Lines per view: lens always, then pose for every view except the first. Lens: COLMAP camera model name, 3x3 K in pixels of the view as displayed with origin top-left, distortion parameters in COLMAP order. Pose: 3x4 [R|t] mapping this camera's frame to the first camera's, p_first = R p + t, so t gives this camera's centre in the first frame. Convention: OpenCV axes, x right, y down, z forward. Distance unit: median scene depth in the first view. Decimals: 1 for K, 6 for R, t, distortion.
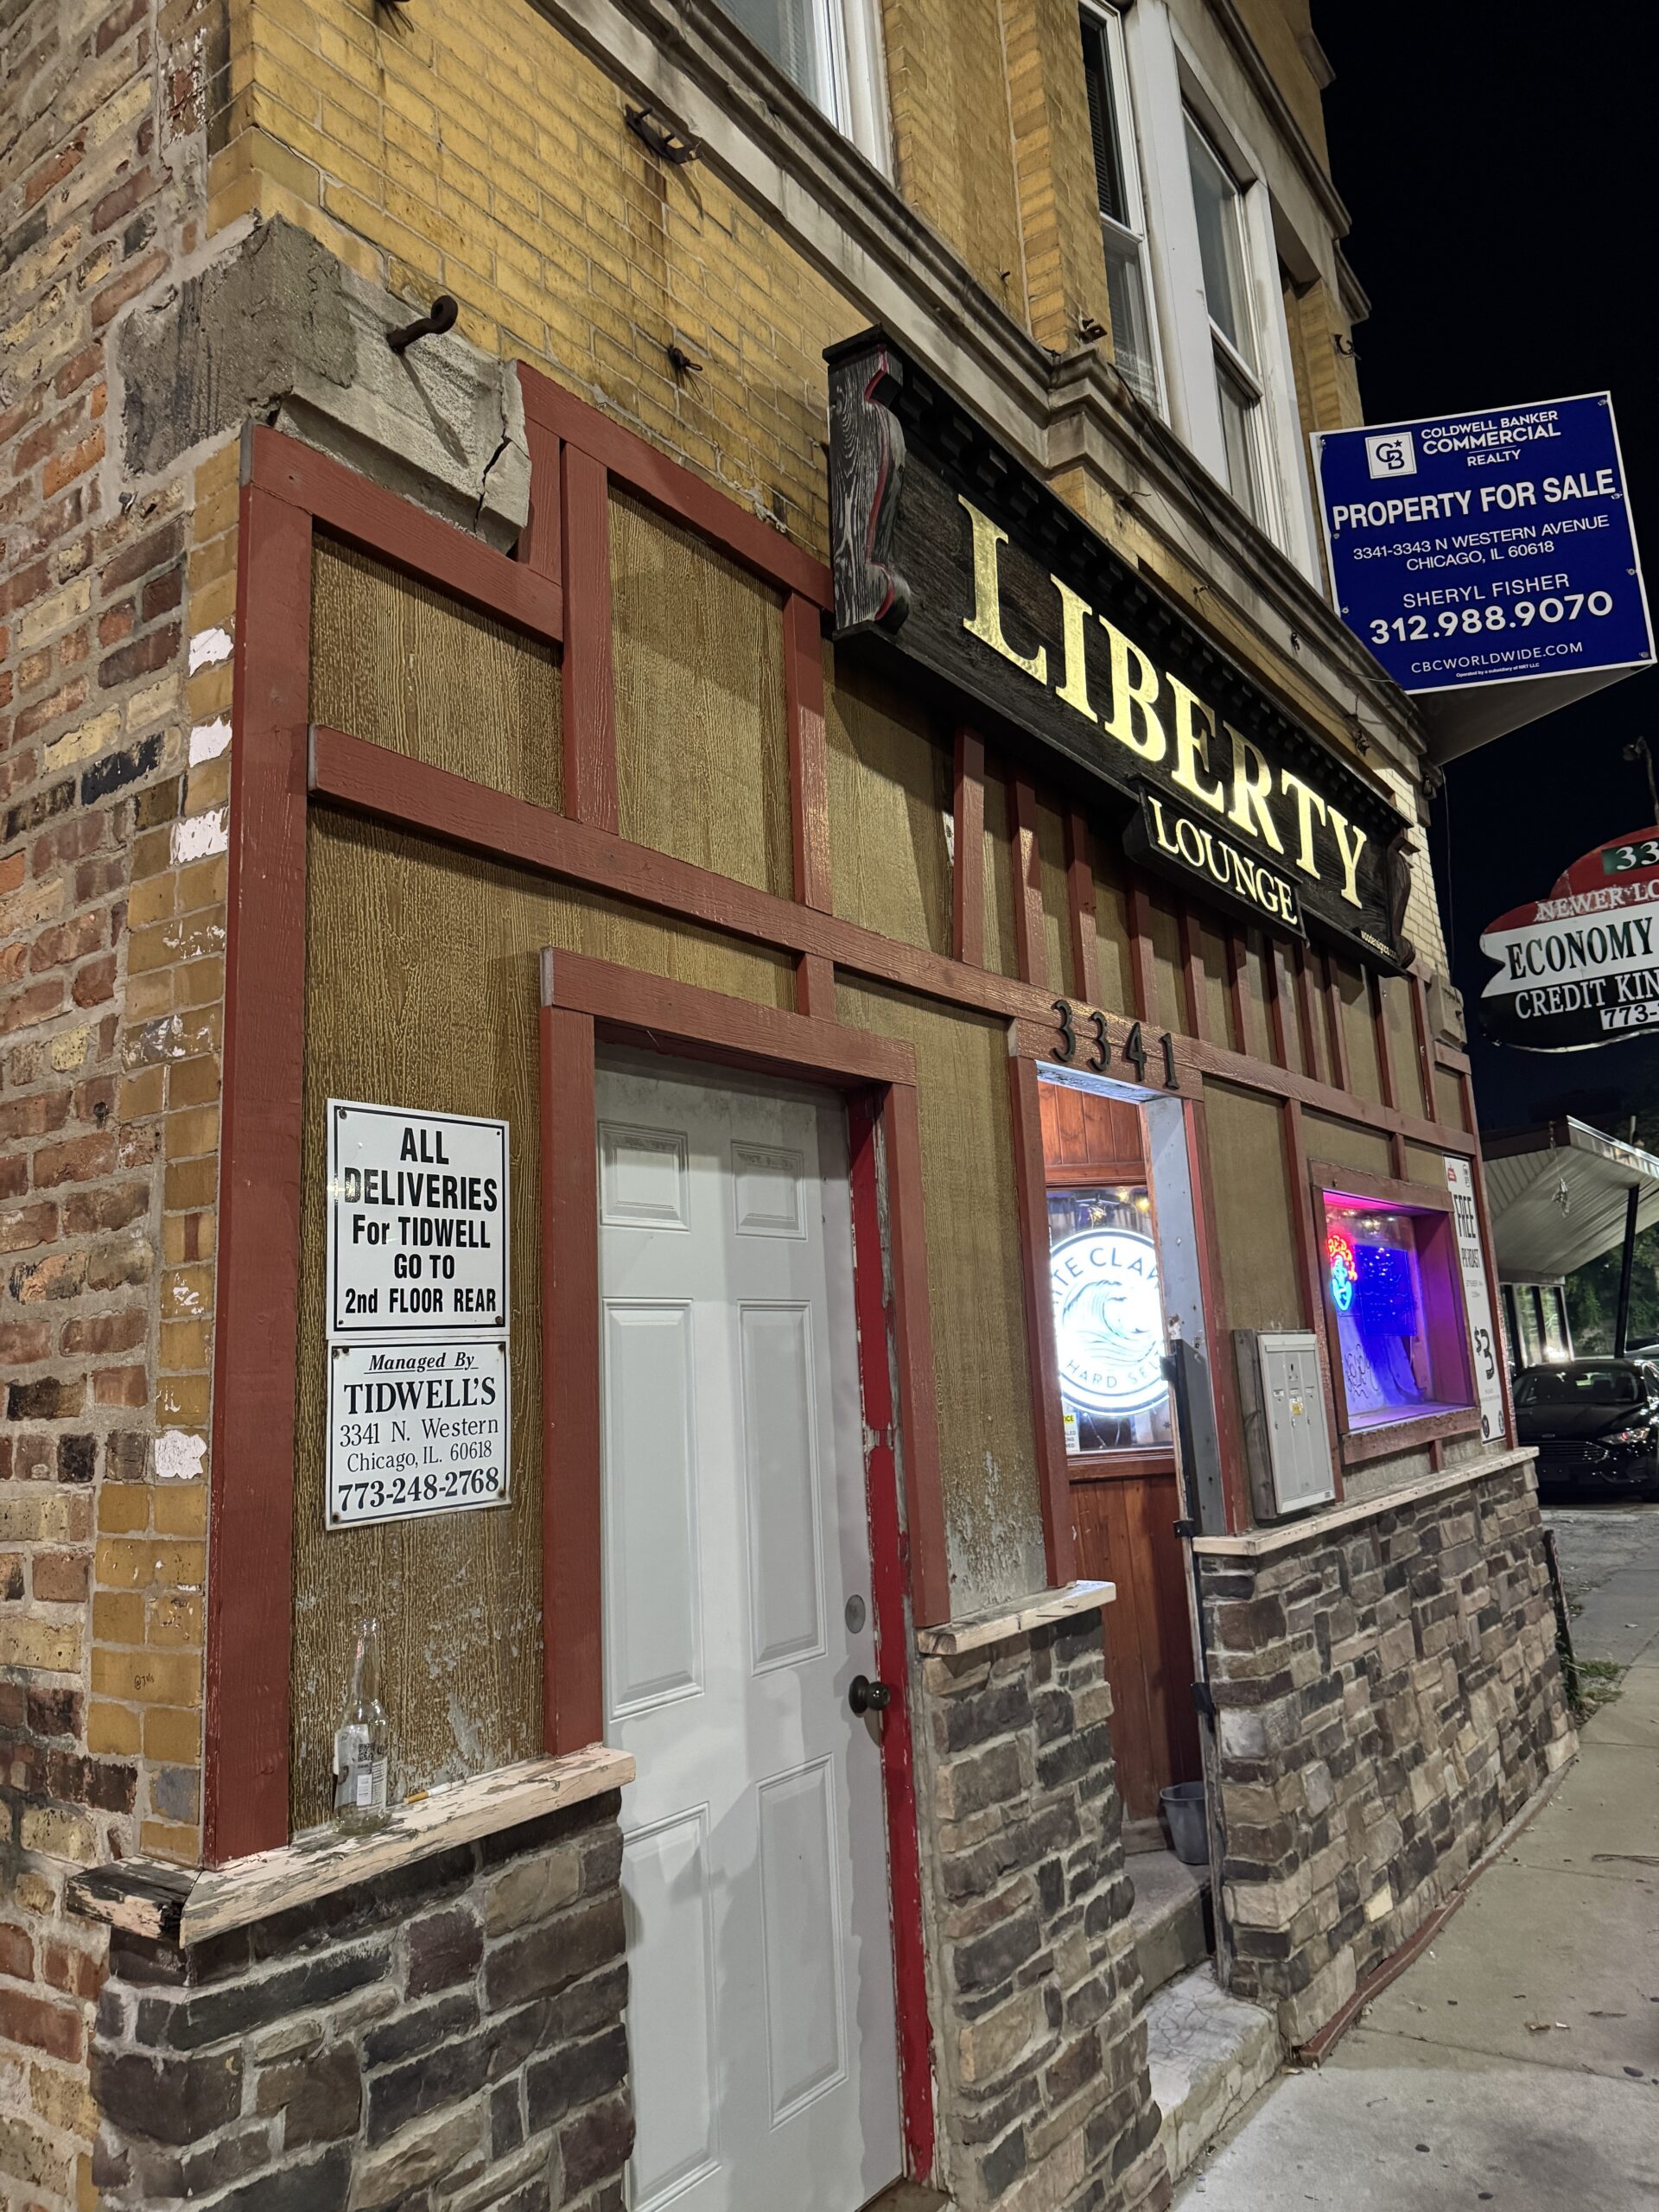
lens RADIAL K [[1566.0, 0, 829.5], [0, 1566.0, 1106.0], [0, 0, 1]] dist [0.054421, -0.085962]
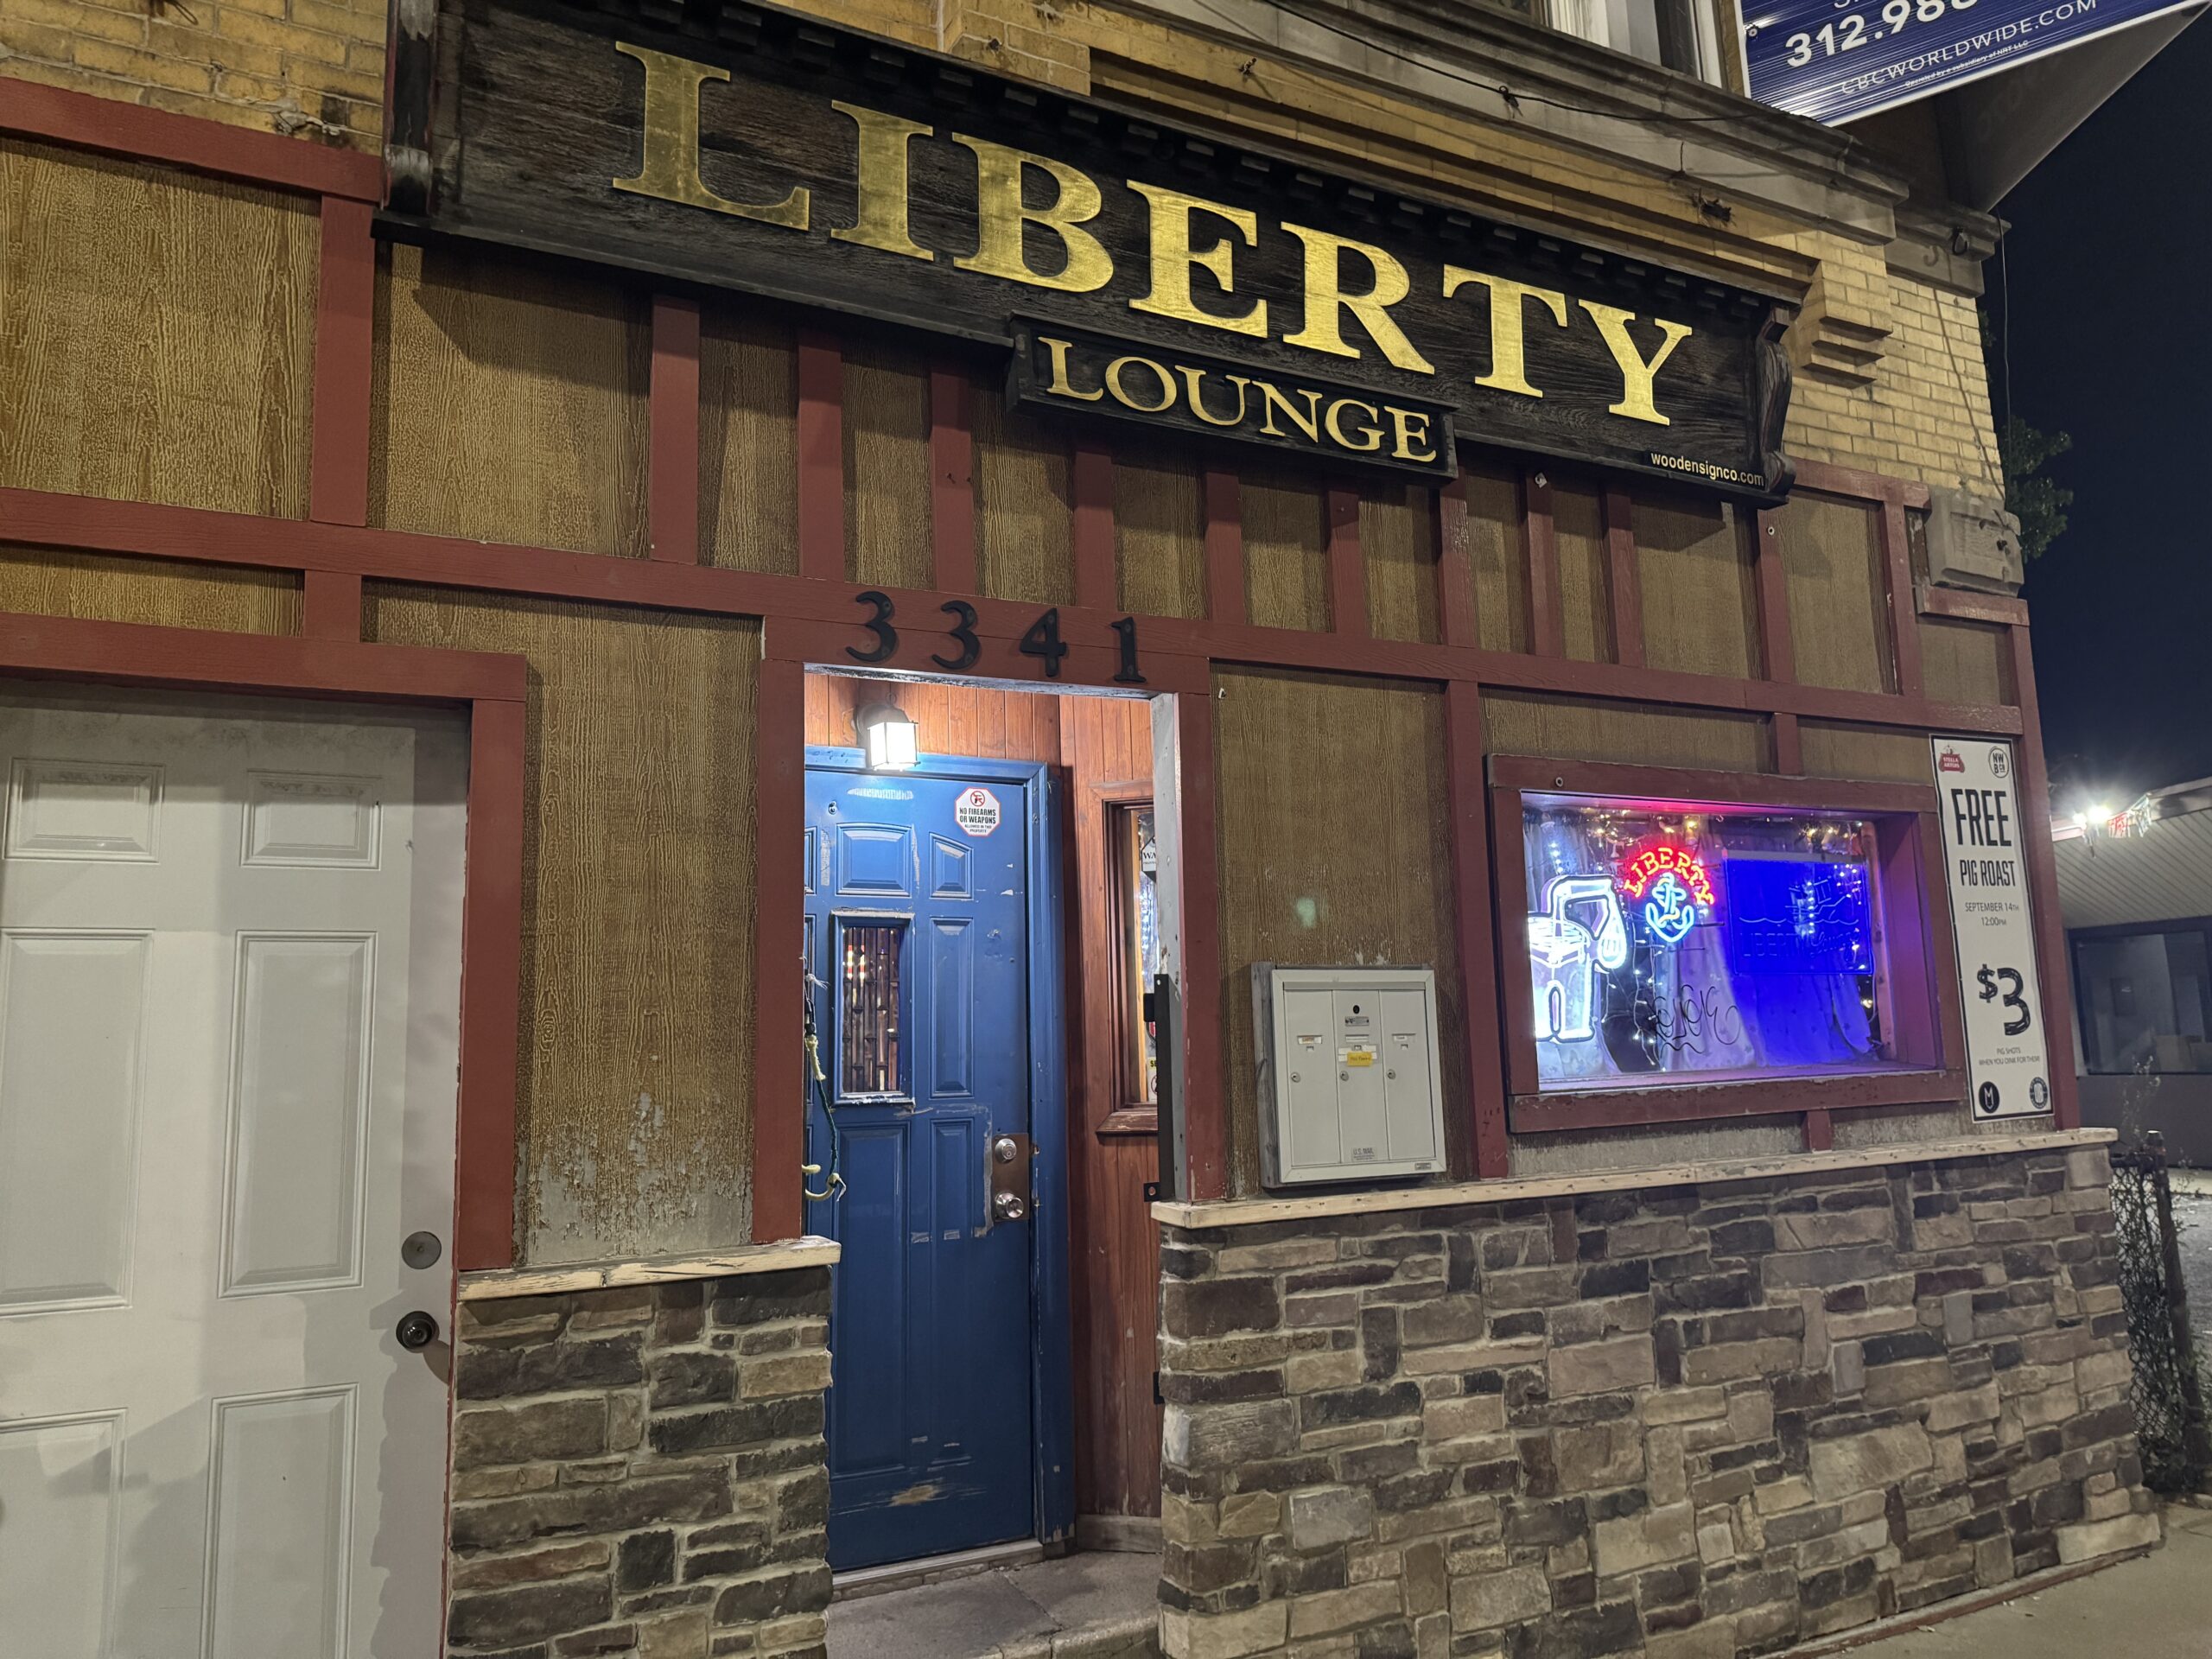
lens RADIAL K [[1522.3, 0, 1106.0], [0, 1522.3, 829.5], [0, 0, 1]] dist [0.056865, -0.079502]
pose [[0.885106, -0.029799, -0.464434, 0.572295], [0.056703, 0.997418, 0.044066, 0.031396], [0.461922, -0.065338, 0.884511, 0.252819]]
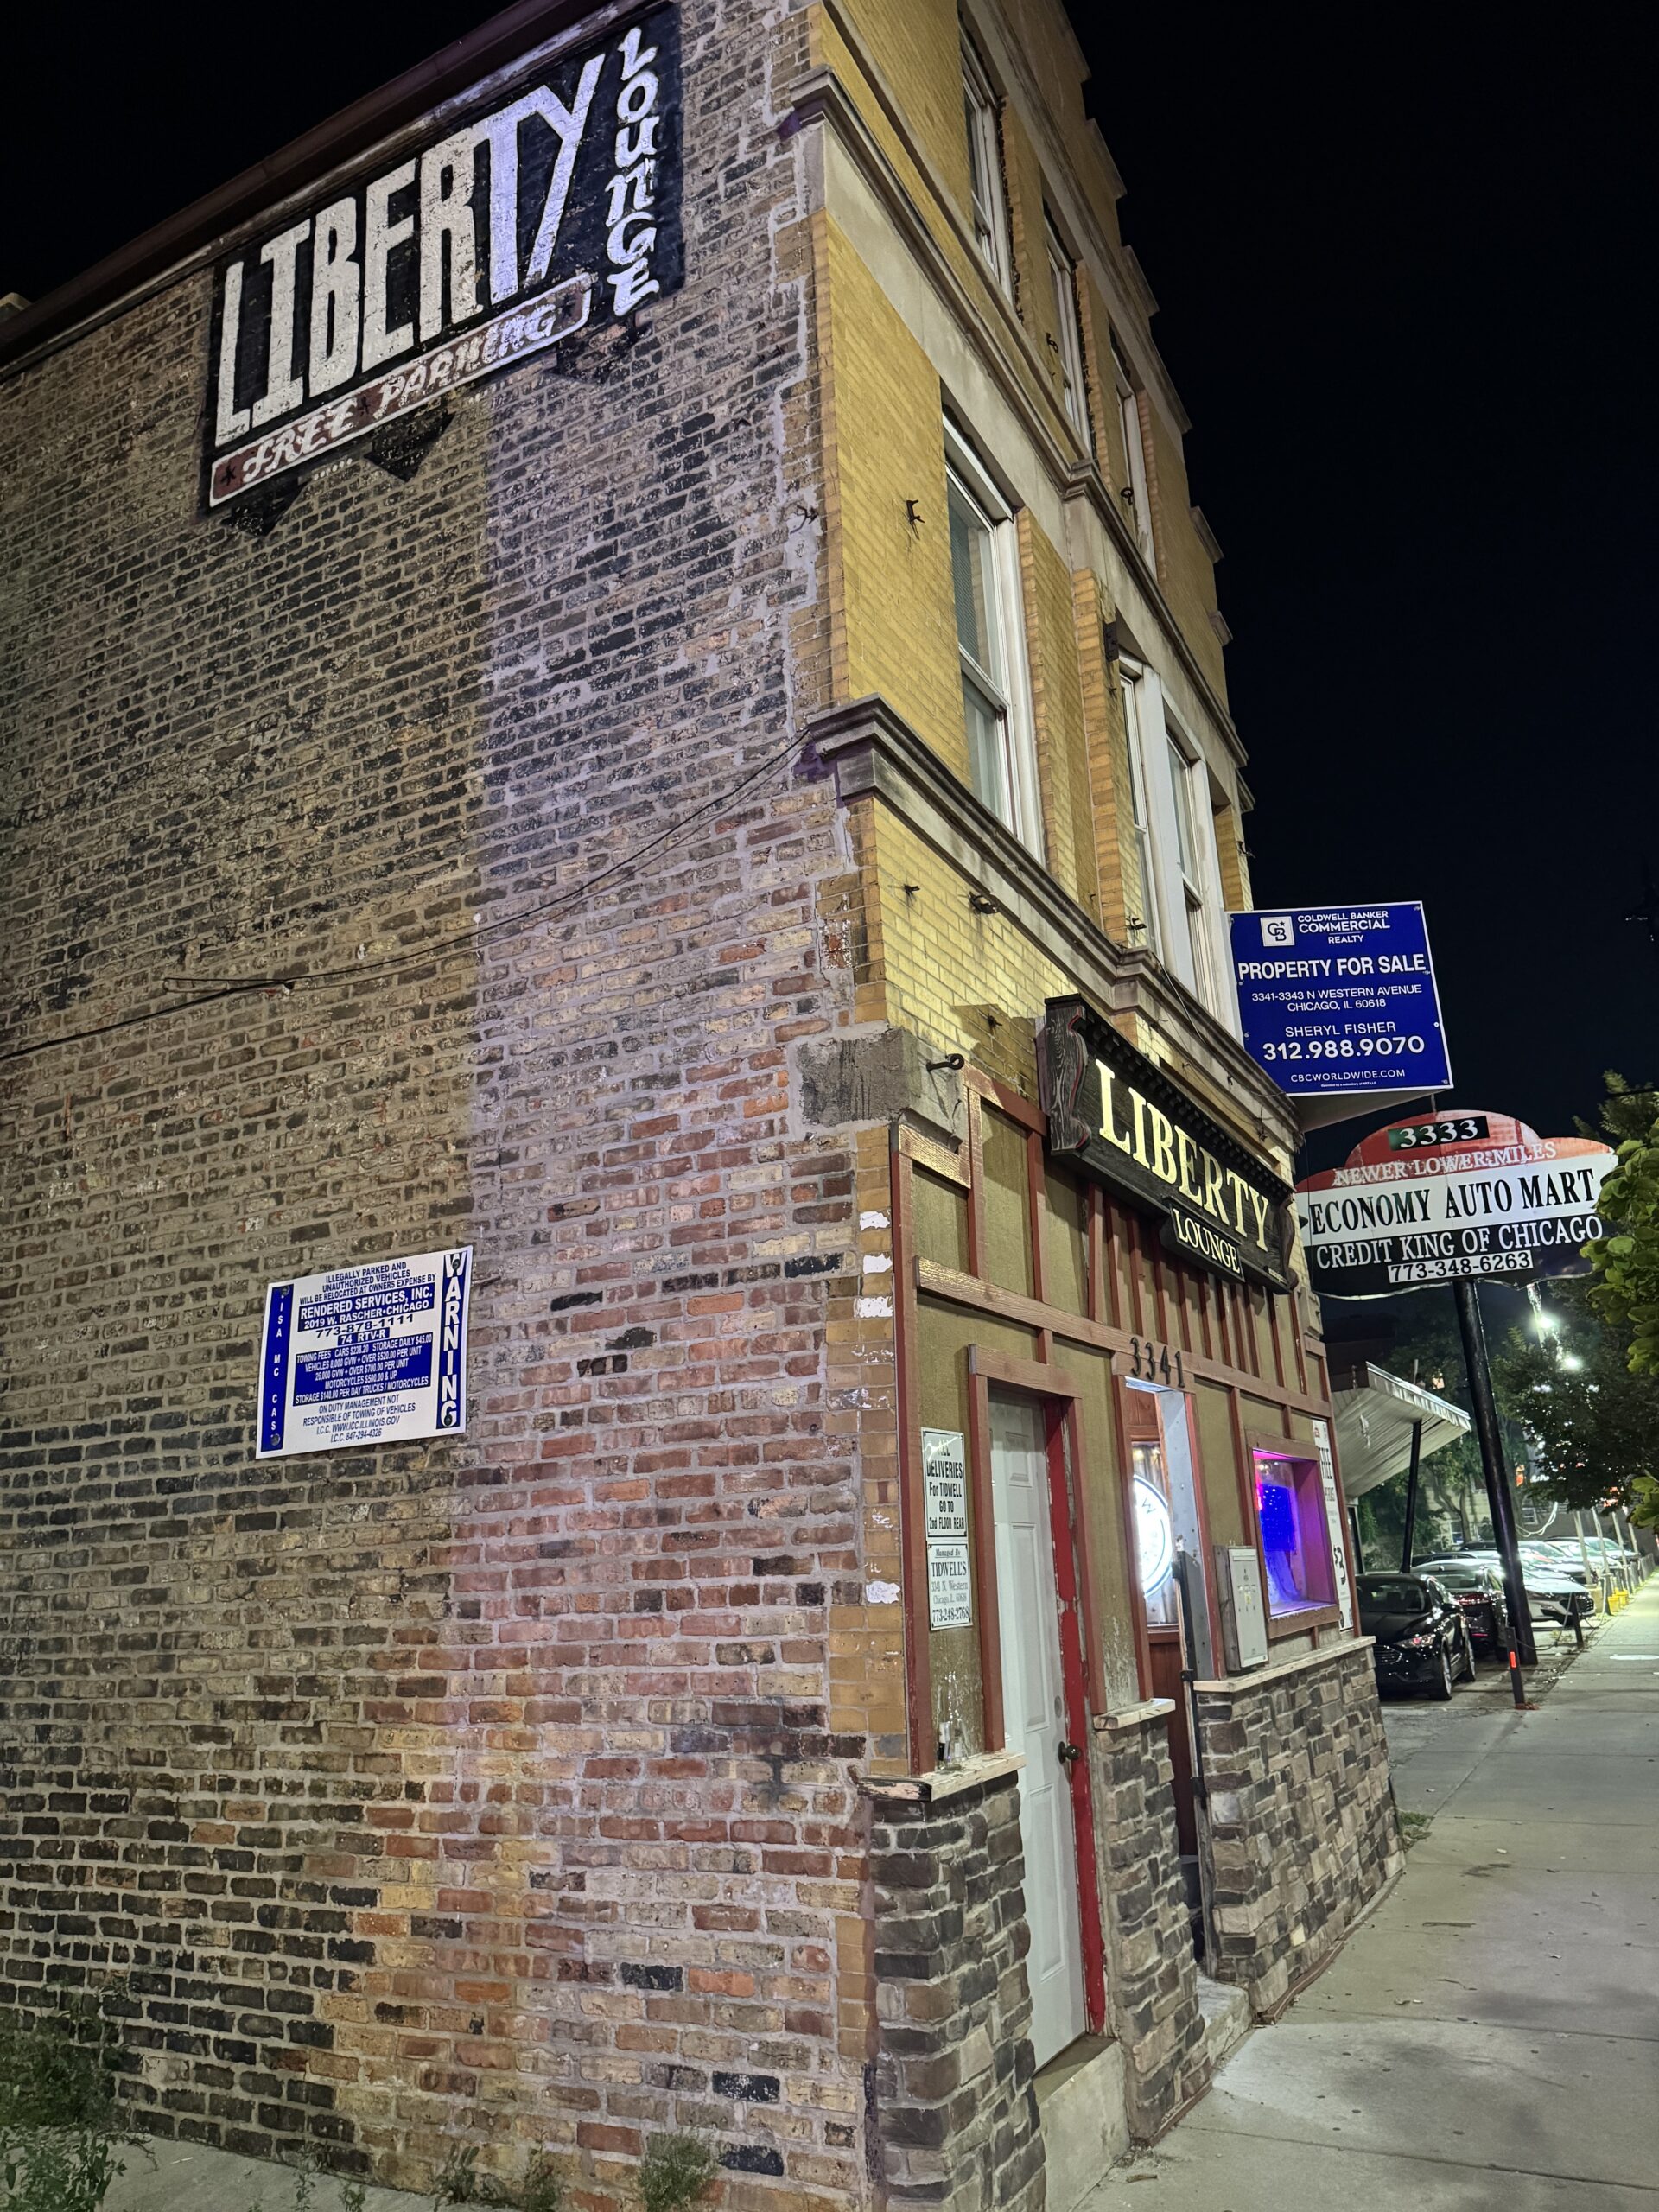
lens RADIAL K [[1556.8, 0, 829.5], [0, 1556.8, 1106.0], [0, 0, 1]] dist [0.112887, -0.177820]
pose [[0.991136, 0.057468, 0.119775, -0.335260], [-0.042651, 0.991516, -0.122788, -0.081962], [-0.125815, 0.116591, 0.985179, -0.551616]]
